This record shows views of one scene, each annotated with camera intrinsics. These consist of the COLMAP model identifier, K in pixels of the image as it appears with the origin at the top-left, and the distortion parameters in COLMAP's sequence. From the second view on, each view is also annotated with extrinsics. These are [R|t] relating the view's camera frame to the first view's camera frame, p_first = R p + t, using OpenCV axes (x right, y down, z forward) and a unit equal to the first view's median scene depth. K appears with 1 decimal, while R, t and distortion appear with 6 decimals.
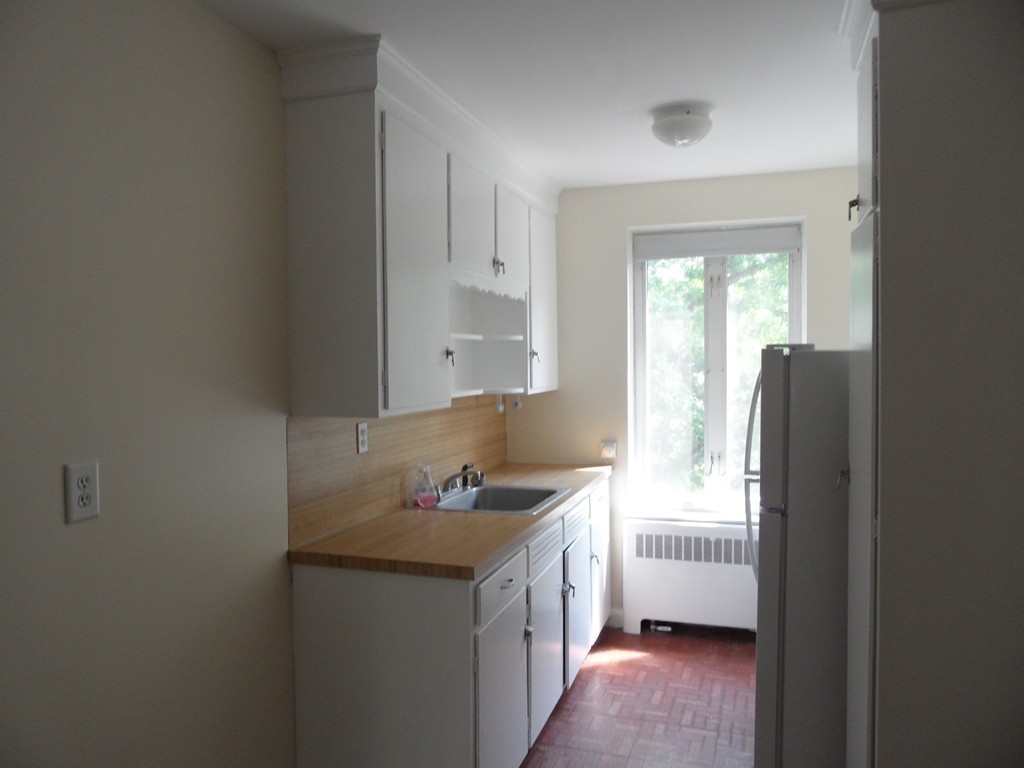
lens RADIAL K [[751.5, 0, 512.0], [0, 751.5, 384.0], [0, 0, 1]] dist [-0.026252, -0.001877]
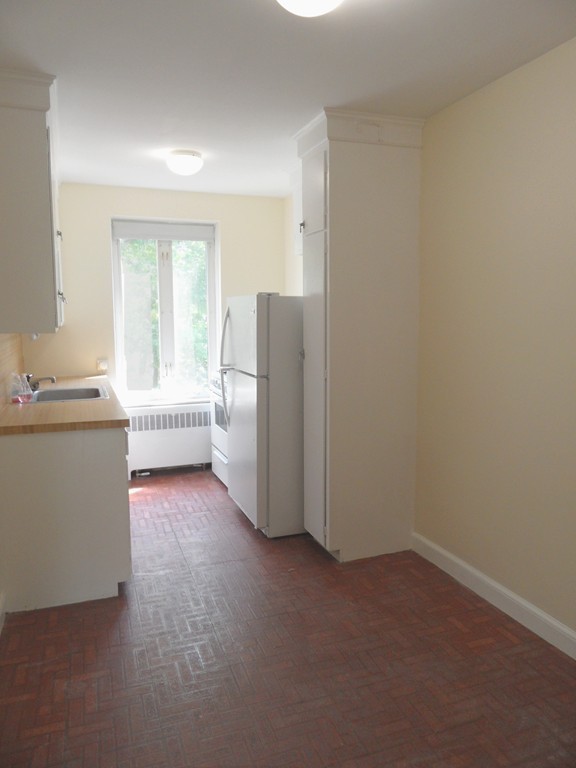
lens RADIAL K [[563.4, 0, 288.0], [0, 563.4, 384.0], [0, 0, 1]] dist [-0.009014, 0.001648]
pose [[0.776041, -0.071203, 0.626650, -0.309770], [0.015169, 0.995426, 0.094321, 0.027383], [-0.630500, -0.063691, 0.773572, -0.114882]]
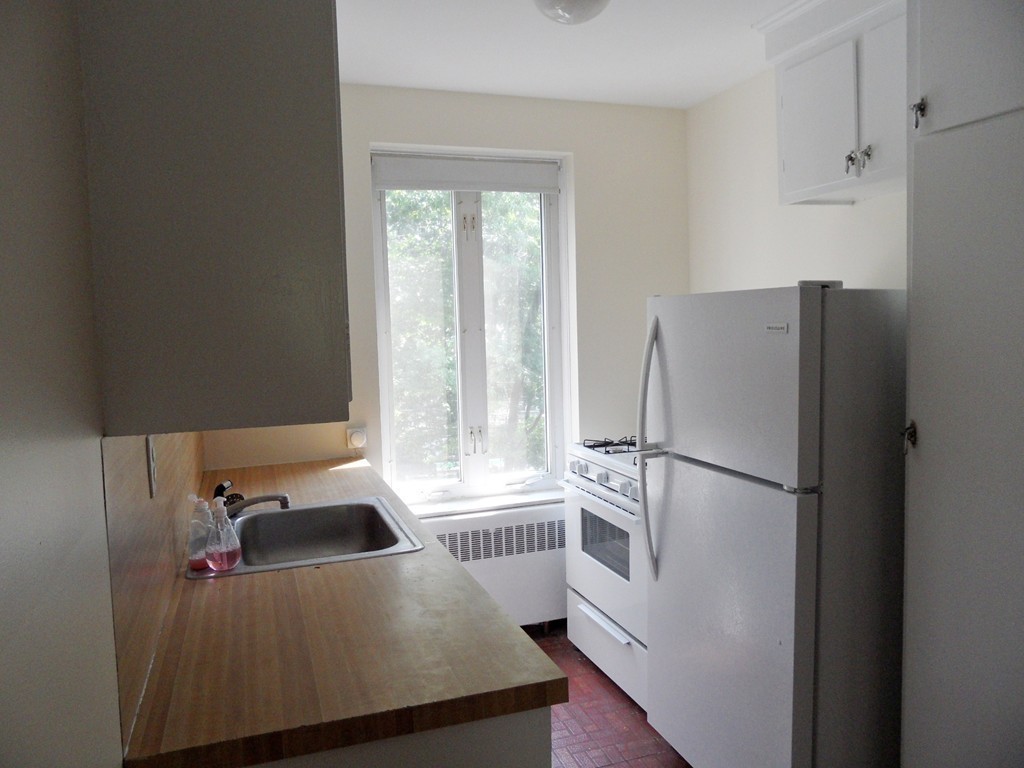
lens RADIAL K [[751.1, 0, 512.0], [0, 751.1, 384.0], [0, 0, 1]] dist [-0.009014, 0.001648]
pose [[0.788213, -0.062344, 0.612237, -0.220480], [0.038646, 0.997906, 0.051863, 0.000989], [-0.614188, -0.017219, 0.788972, 0.326634]]
